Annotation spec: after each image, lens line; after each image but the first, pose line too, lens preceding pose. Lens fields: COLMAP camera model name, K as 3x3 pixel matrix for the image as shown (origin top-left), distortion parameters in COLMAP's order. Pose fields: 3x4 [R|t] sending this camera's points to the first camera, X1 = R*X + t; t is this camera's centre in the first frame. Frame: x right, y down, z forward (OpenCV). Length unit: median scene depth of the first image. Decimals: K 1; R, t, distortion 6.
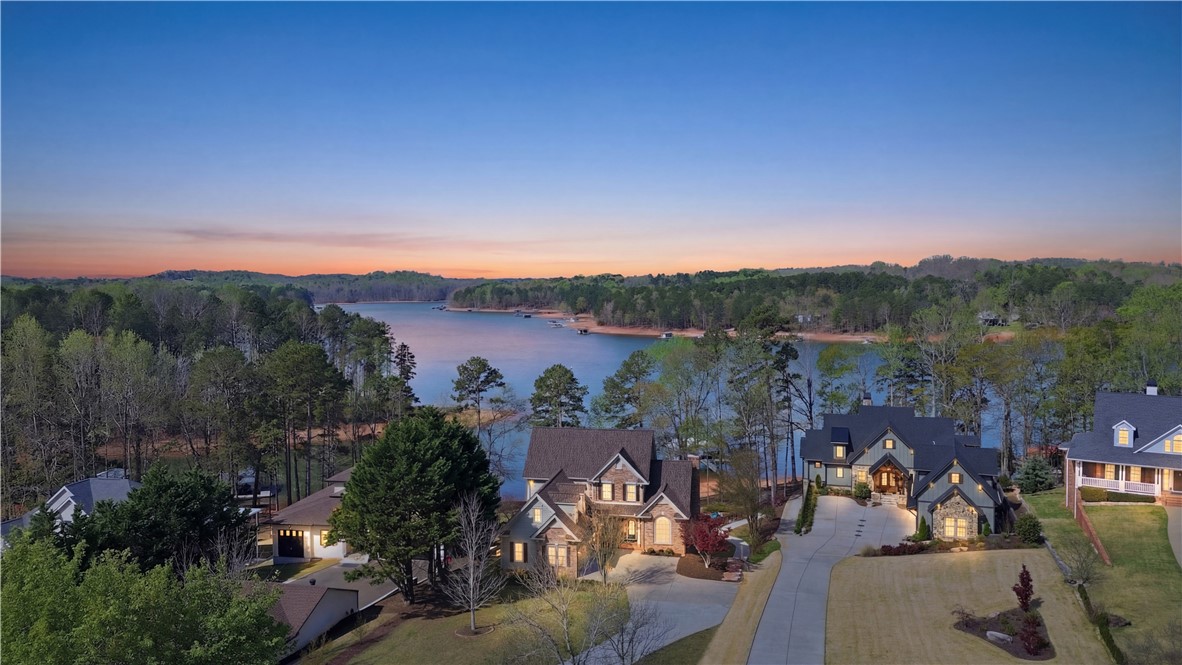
lens RADIAL K [[833.3, 0, 591.0], [0, 833.3, 332.5], [0, 0, 1]] dist [0.000905, -0.001403]
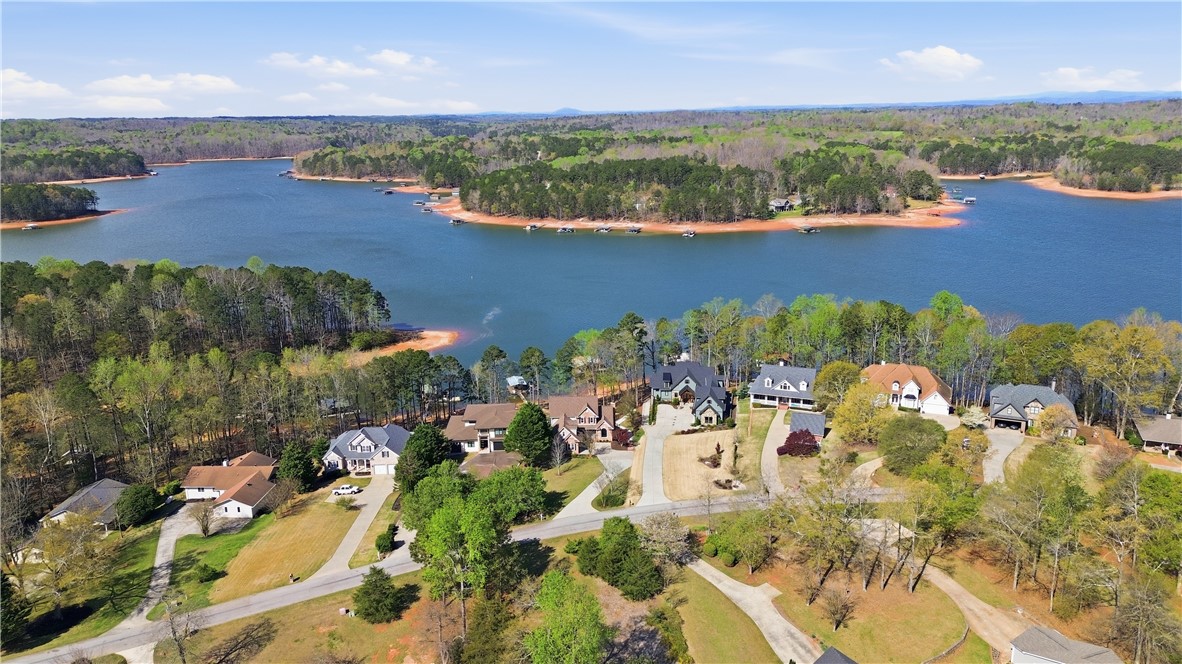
lens RADIAL K [[833.3, 0, 591.0], [0, 833.3, 332.0], [0, 0, 1]] dist [0.000905, -0.001403]
pose [[0.980243, -0.059007, 0.188788, -0.343735], [0.020717, 0.979844, 0.198685, -0.479943], [-0.196707, -0.190849, 0.961708, -1.183742]]
